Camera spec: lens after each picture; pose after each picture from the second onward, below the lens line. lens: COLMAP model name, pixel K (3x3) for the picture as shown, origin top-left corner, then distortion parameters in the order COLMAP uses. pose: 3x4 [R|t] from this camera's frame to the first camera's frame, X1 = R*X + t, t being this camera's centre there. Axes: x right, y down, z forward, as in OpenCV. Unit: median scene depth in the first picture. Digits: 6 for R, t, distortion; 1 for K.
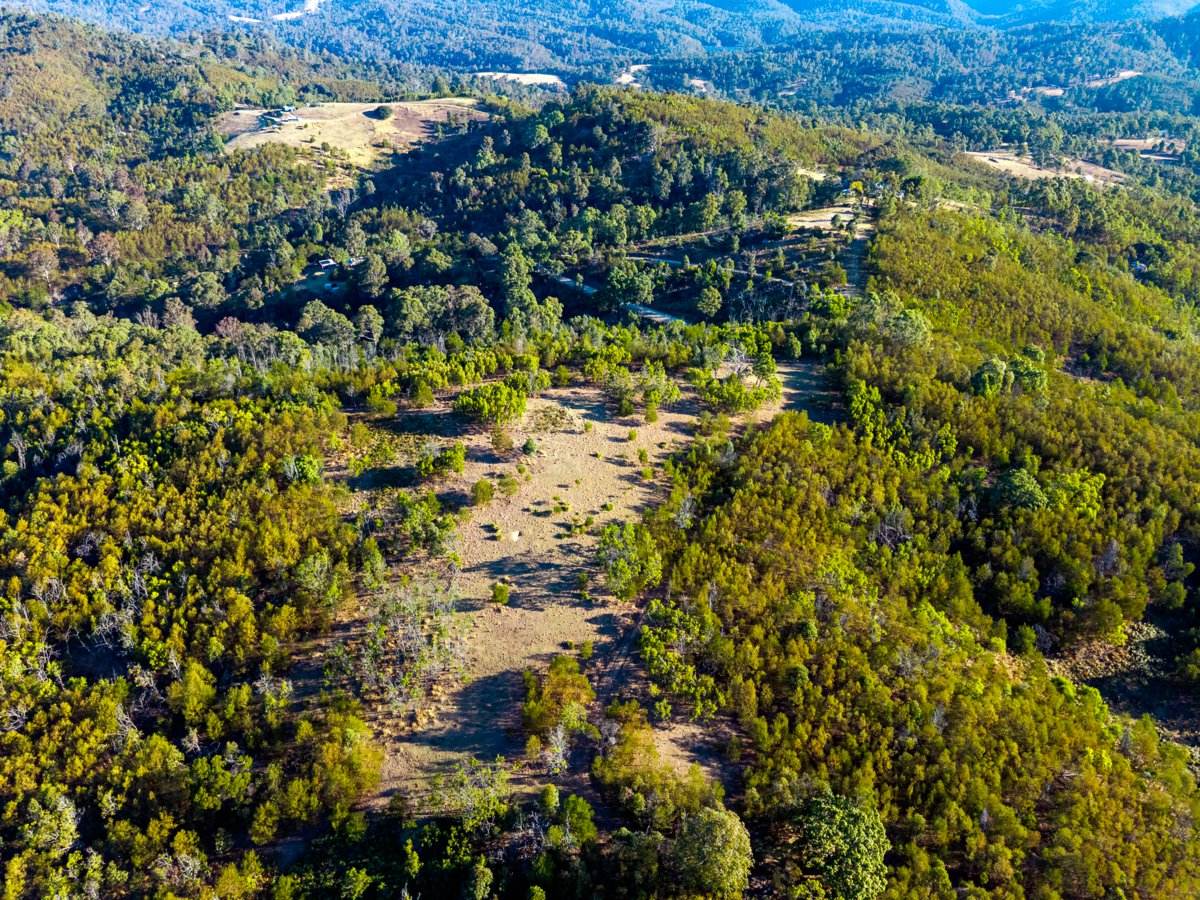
lens RADIAL K [[811.2, 0, 600.0], [0, 811.2, 450.0], [0, 0, 1]] dist [0.022030, -0.020912]
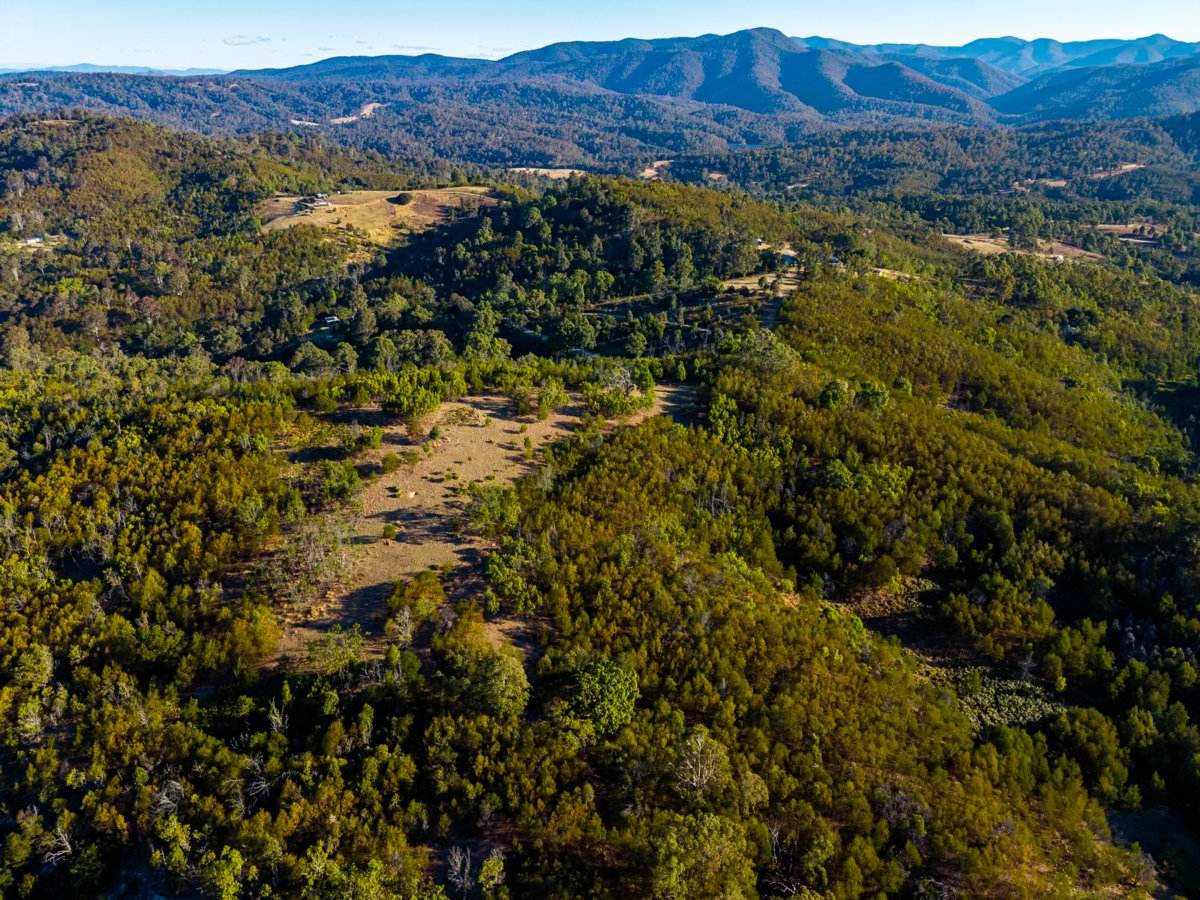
lens RADIAL K [[811.2, 0, 600.0], [0, 811.2, 450.0], [0, 0, 1]] dist [0.022030, -0.020912]
pose [[0.998755, 0.013031, -0.048144, 0.132726], [-0.017911, 0.994586, -0.102358, 0.084880], [0.046550, 0.103093, 0.993582, -0.139819]]
